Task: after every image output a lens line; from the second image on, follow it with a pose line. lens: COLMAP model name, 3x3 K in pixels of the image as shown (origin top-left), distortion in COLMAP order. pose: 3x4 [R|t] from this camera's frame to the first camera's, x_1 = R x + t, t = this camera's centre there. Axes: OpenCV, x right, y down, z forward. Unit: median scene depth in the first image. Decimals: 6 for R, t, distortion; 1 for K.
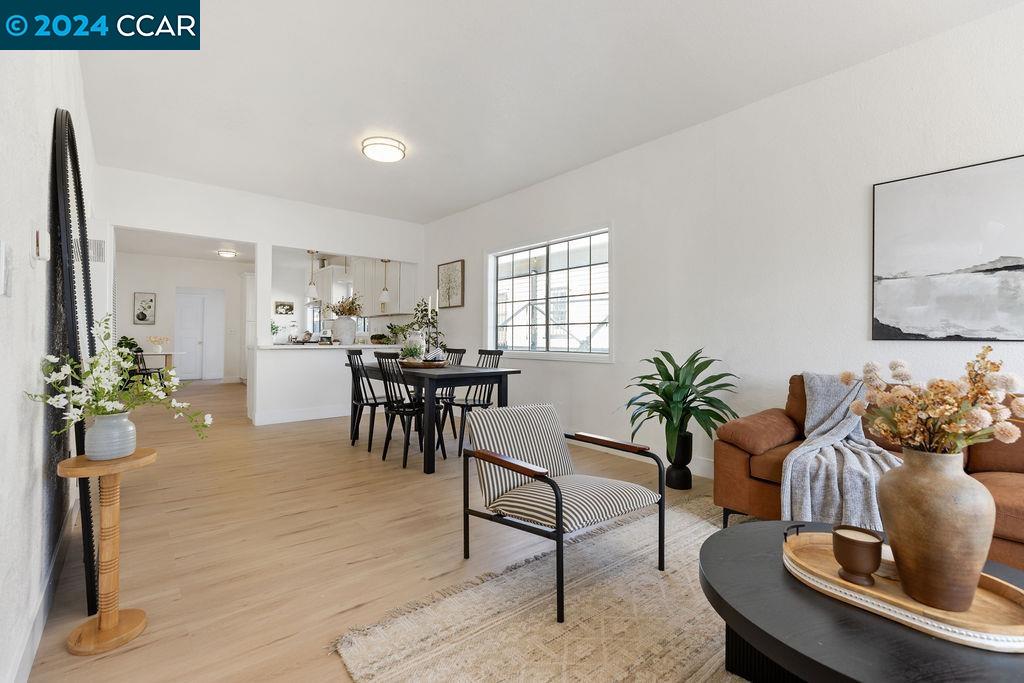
lens RADIAL K [[459.7, 0, 504.3], [0, 459.7, 323.5], [0, 0, 1]] dist [0.000245, -0.000023]
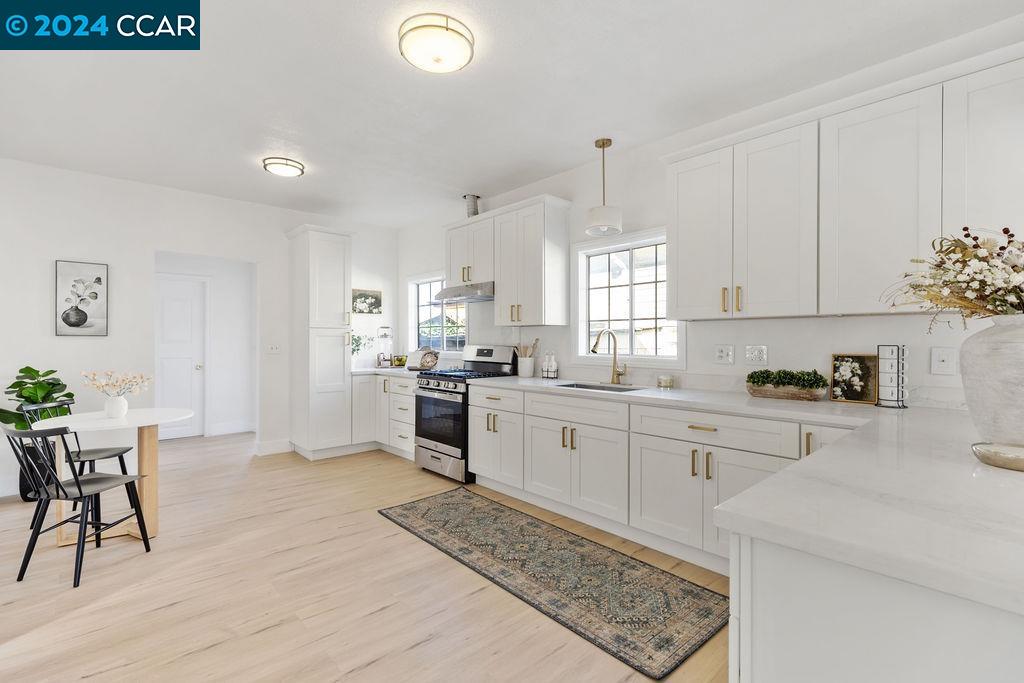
lens RADIAL K [[459.7, 0, 505.2], [0, 459.7, 337.6], [0, 0, 1]] dist [0.000245, -0.000023]
pose [[0.998169, -0.002354, 0.060443, -0.363855], [0.000819, 0.999677, 0.025412, -0.006248], [-0.060483, -0.025316, 0.997848, 0.480226]]
